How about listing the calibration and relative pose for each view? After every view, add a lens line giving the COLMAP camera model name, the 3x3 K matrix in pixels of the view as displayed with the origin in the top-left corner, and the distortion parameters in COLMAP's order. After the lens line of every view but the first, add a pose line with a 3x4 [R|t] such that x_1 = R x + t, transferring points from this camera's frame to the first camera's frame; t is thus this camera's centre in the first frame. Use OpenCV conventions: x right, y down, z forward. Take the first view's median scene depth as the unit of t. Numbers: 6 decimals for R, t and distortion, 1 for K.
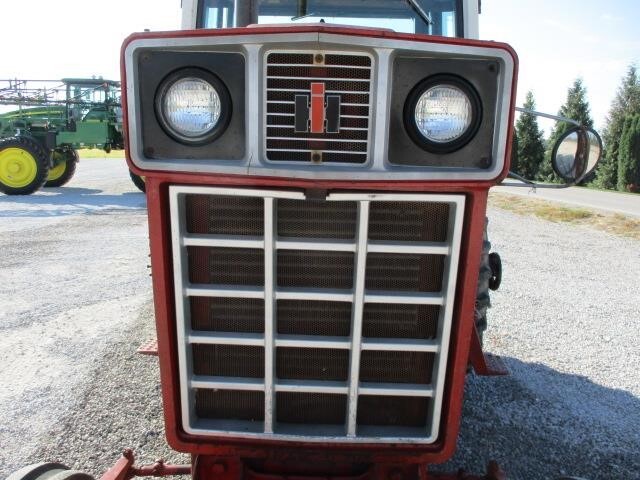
lens RADIAL K [[532.2, 0, 319.1], [0, 532.2, 241.2], [0, 0, 1]] dist [-0.046316, 0.022102]
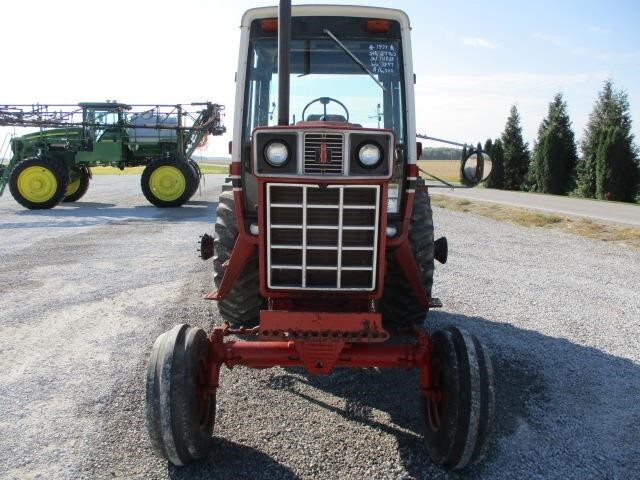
lens RADIAL K [[532.2, 0, 321.4], [0, 532.2, 239.3], [0, 0, 1]] dist [-0.046316, 0.022102]
pose [[0.999779, -0.015224, 0.014464, -0.013675], [0.015639, 0.999456, -0.029052, 0.061923], [-0.014014, 0.029272, 0.999473, -0.394271]]
